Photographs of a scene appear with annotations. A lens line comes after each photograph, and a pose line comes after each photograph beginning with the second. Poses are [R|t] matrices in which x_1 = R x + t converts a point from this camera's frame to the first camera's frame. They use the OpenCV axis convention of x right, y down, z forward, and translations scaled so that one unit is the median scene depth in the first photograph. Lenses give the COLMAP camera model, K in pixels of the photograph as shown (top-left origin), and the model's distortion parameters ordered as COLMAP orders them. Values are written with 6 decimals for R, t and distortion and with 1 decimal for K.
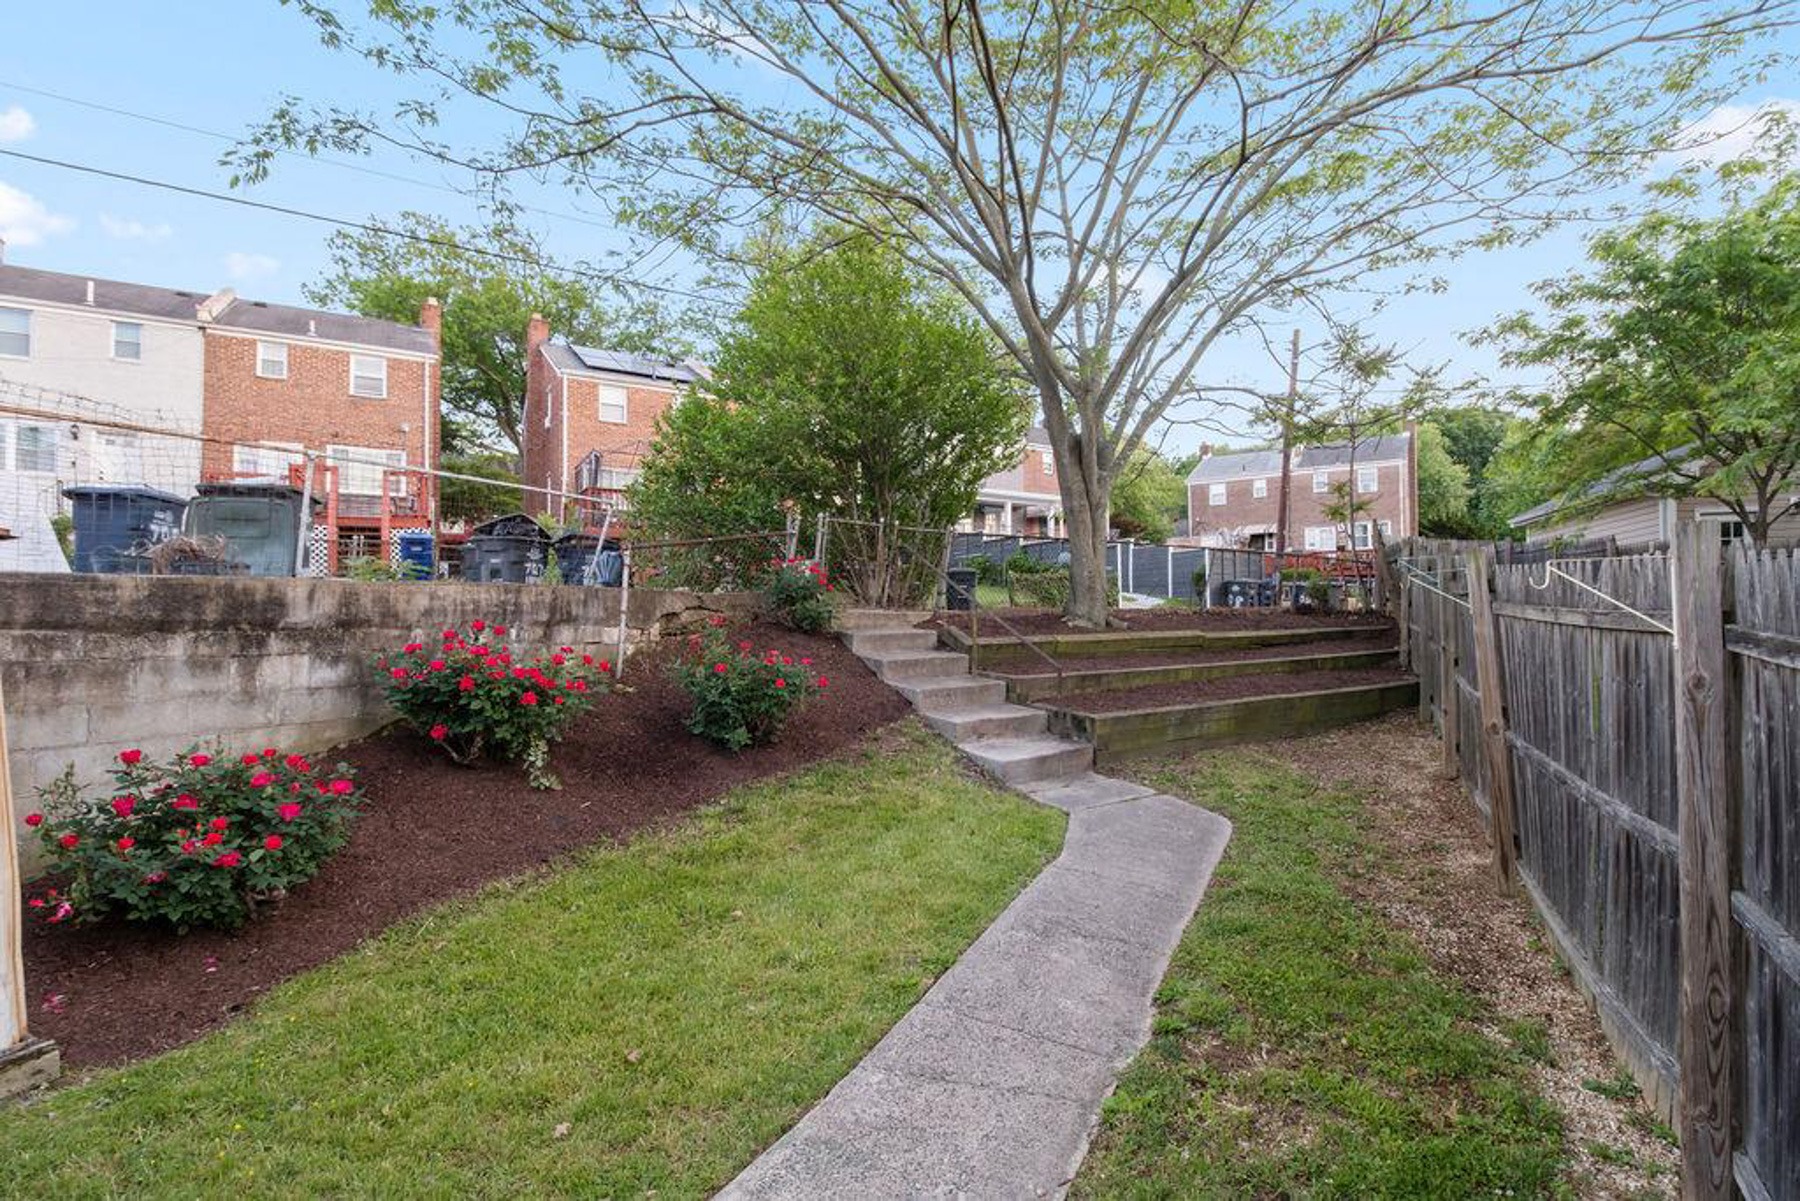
lens RADIAL K [[812.8, 0, 906.9], [0, 812.8, 607.7], [0, 0, 1]] dist [-0.019381, -0.002288]
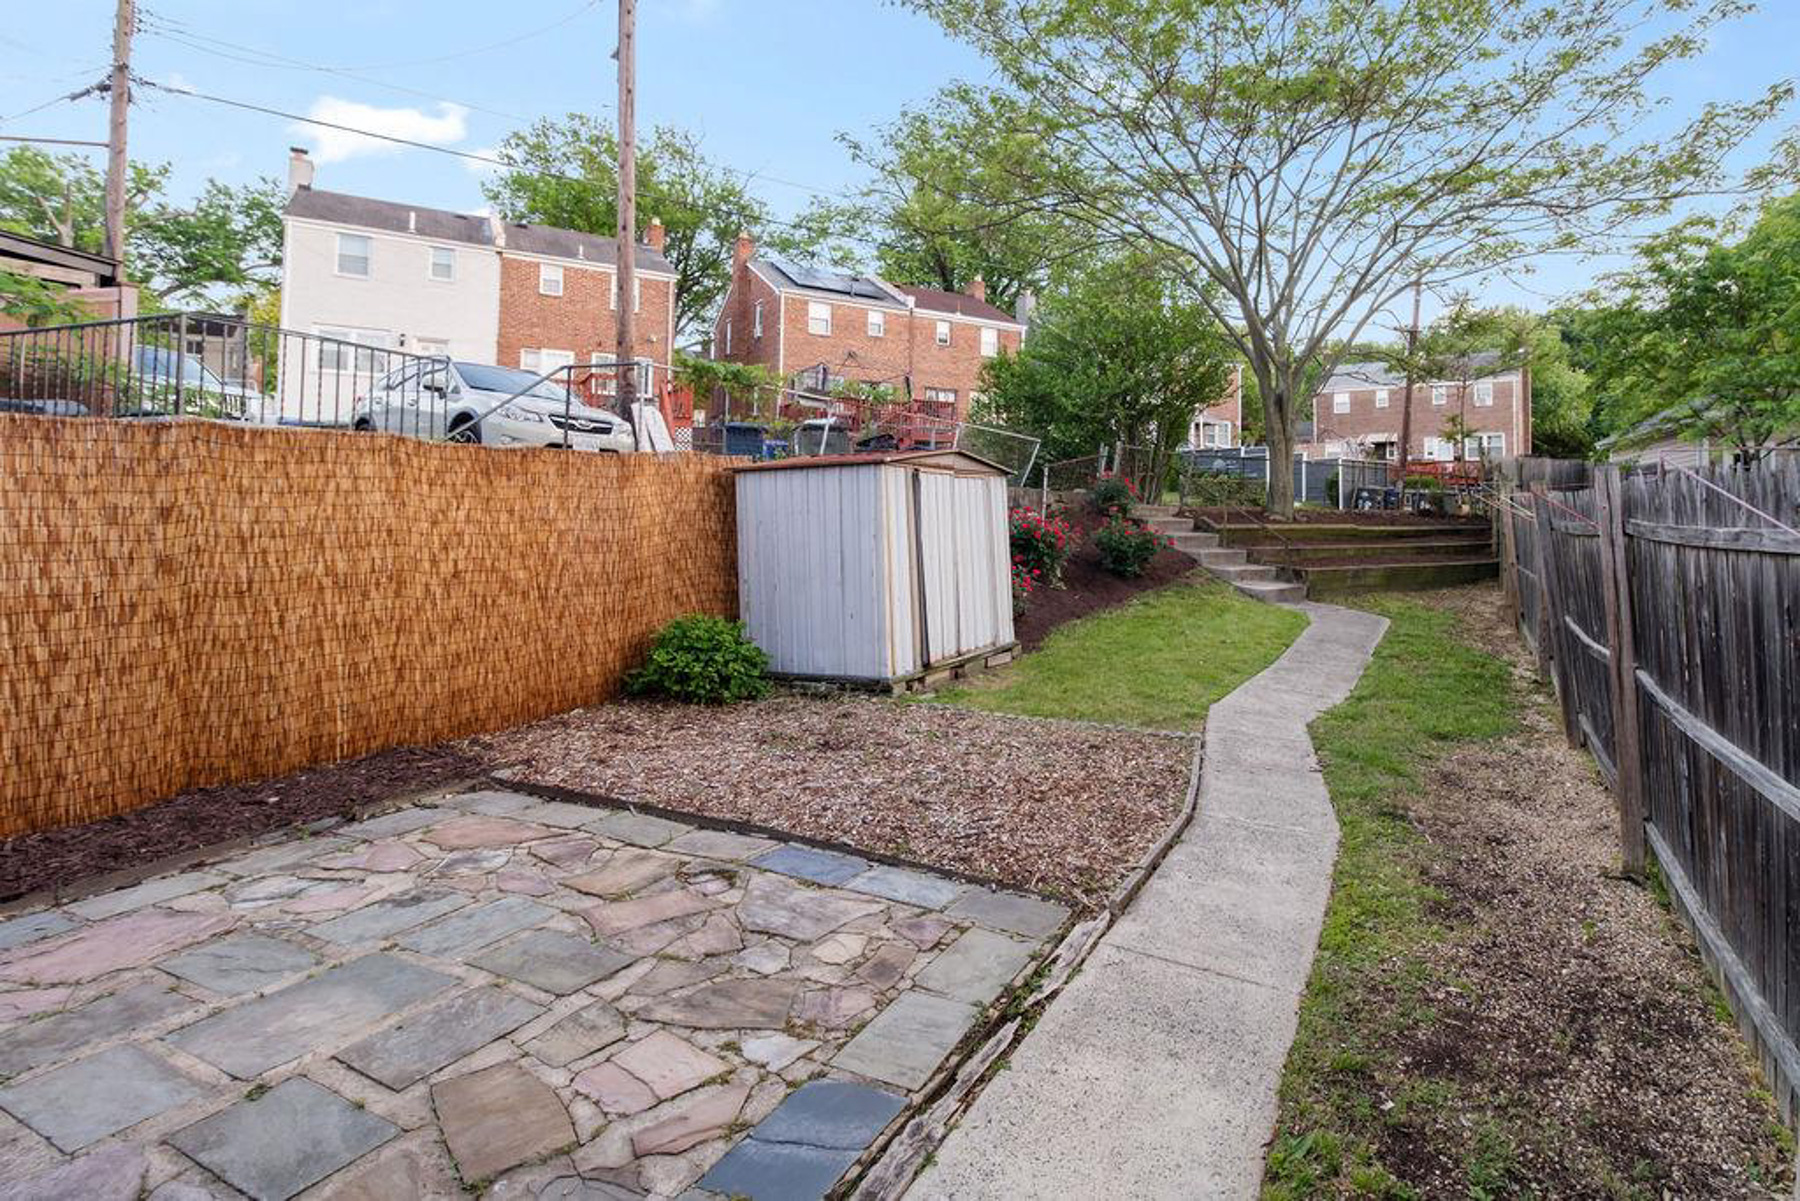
lens RADIAL K [[812.8, 0, 1040.3], [0, 812.8, 474.8], [0, 0, 1]] dist [-0.019381, -0.002288]
pose [[0.999601, 0.024203, 0.014559, -0.100101], [-0.023653, 0.999043, -0.036790, 0.002512], [-0.015435, 0.036431, 0.999217, -0.198868]]
